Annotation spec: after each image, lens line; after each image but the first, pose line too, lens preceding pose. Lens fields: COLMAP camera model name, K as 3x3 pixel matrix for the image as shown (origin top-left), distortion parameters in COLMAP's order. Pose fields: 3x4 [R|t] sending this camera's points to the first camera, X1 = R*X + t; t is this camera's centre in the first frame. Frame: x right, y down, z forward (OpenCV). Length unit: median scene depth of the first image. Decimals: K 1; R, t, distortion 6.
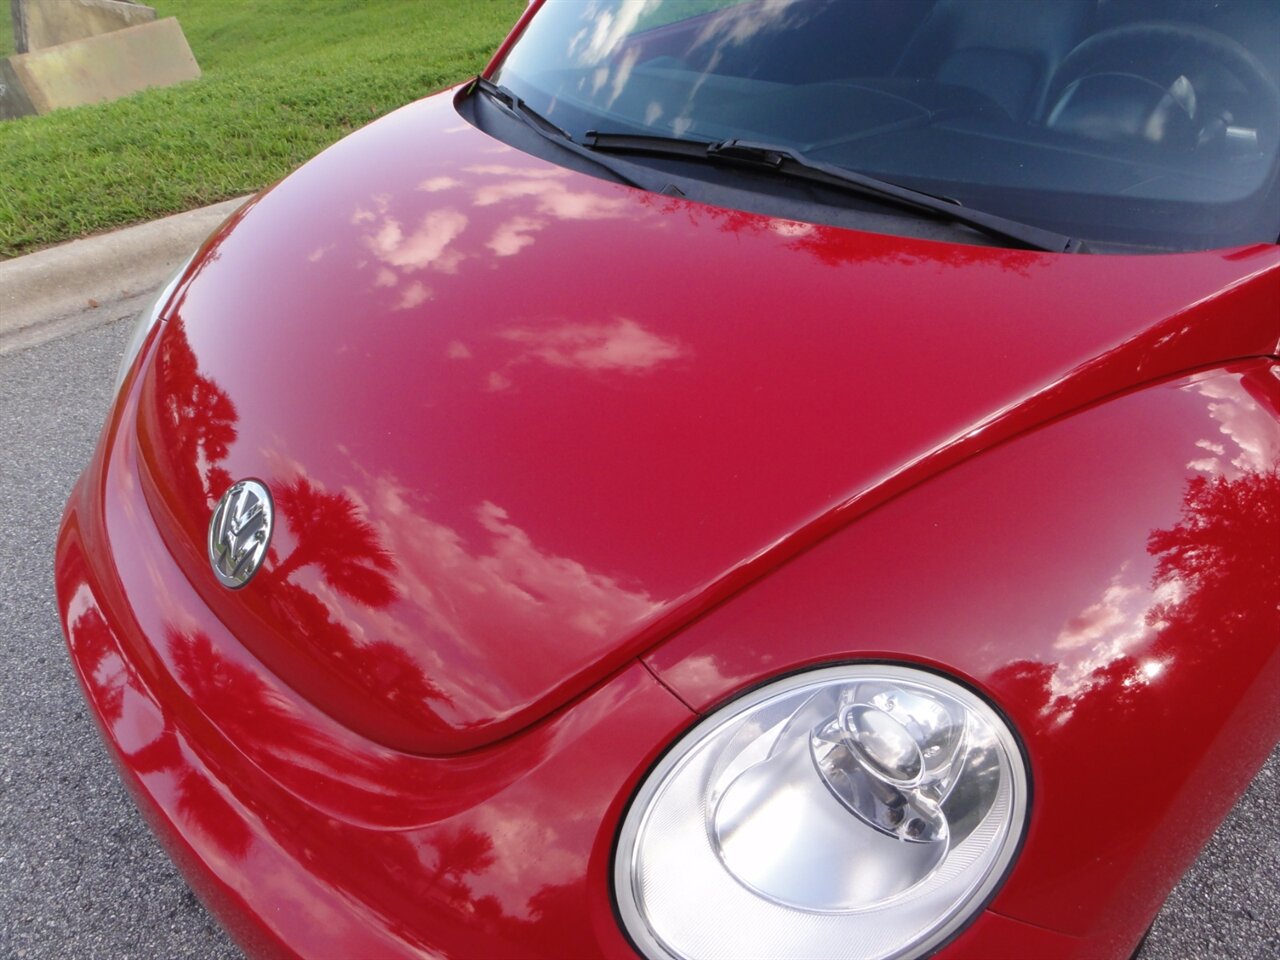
lens RADIAL K [[904.7, 0, 643.6], [0, 904.7, 489.6], [0, 0, 1]] dist [0.000759, -0.003250]
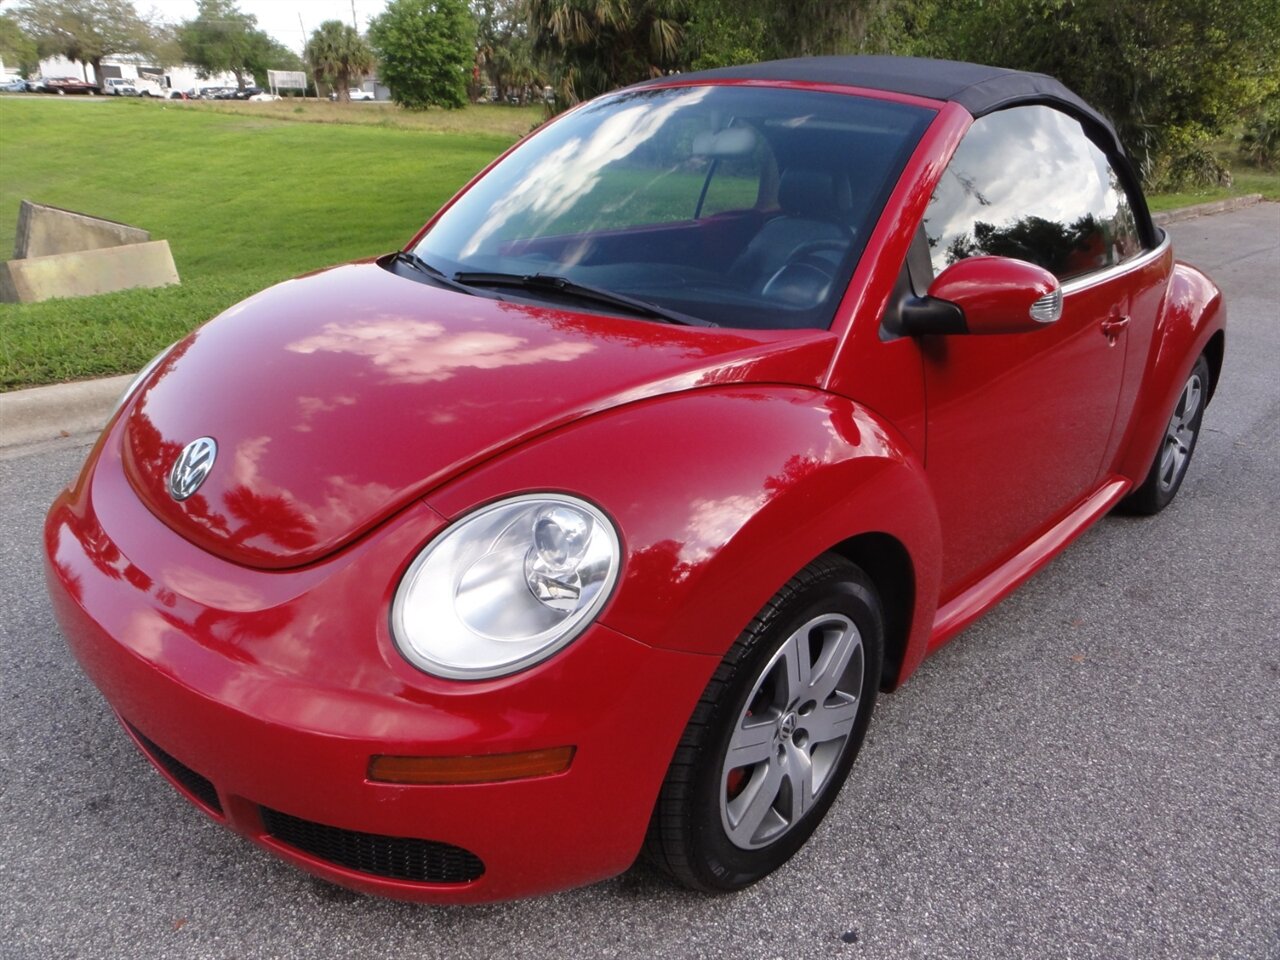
lens RADIAL K [[904.7, 0, 639.0], [0, 904.7, 488.0], [0, 0, 1]] dist [0.000759, -0.003250]
pose [[0.996976, 0.053001, 0.056837, 0.067061], [-0.036813, 0.966177, -0.255237, 0.127839], [-0.068442, 0.252373, 0.965206, -0.156773]]
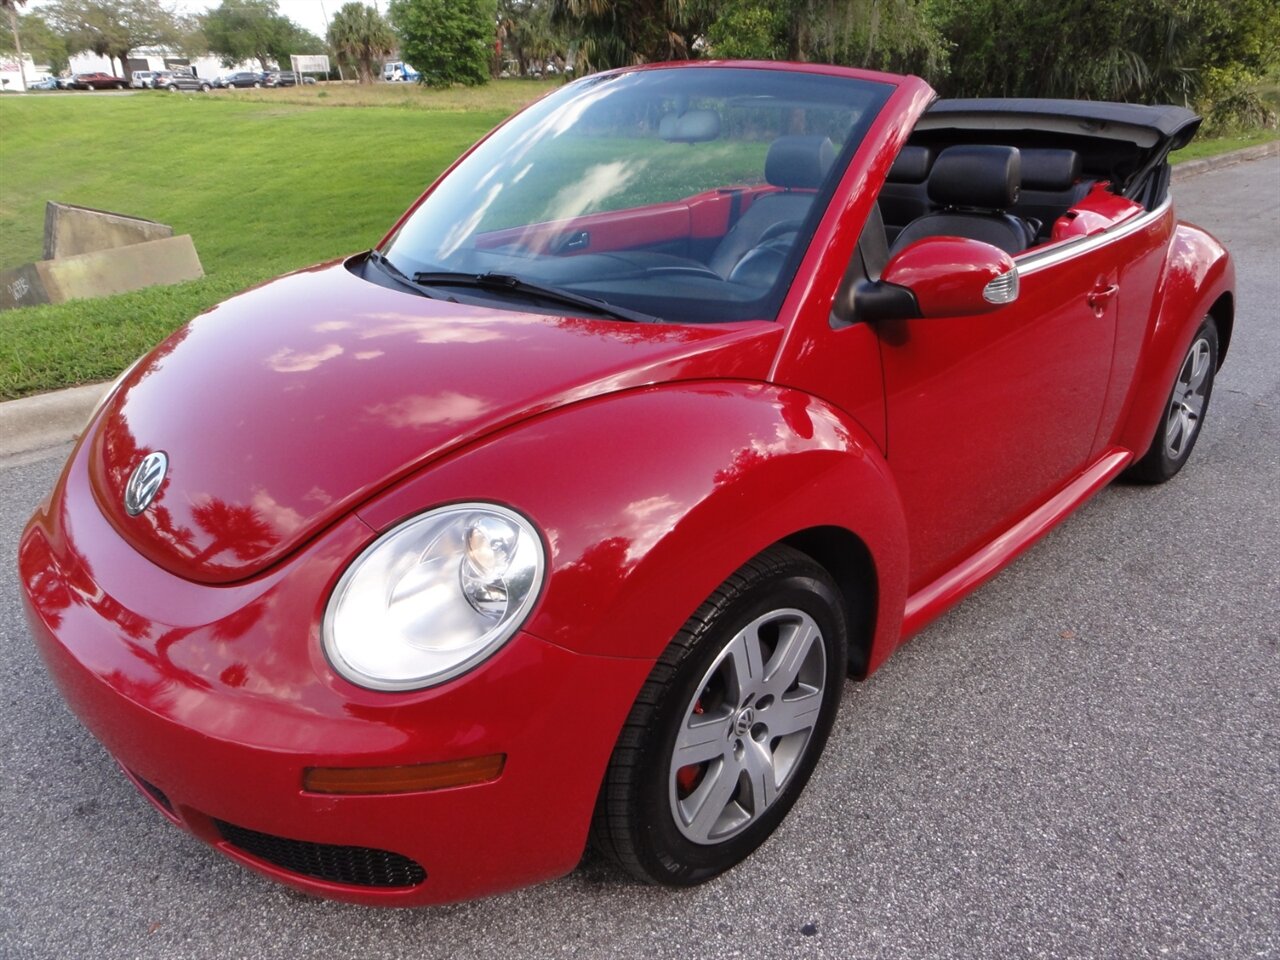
lens RADIAL K [[904.7, 0, 643.9], [0, 904.7, 491.9], [0, 0, 1]] dist [0.000759, -0.003250]
pose [[0.999625, 0.018540, 0.020175, 0.112513], [-0.013618, 0.975098, -0.221354, 0.113270], [-0.023776, 0.220996, 0.974985, -0.159705]]
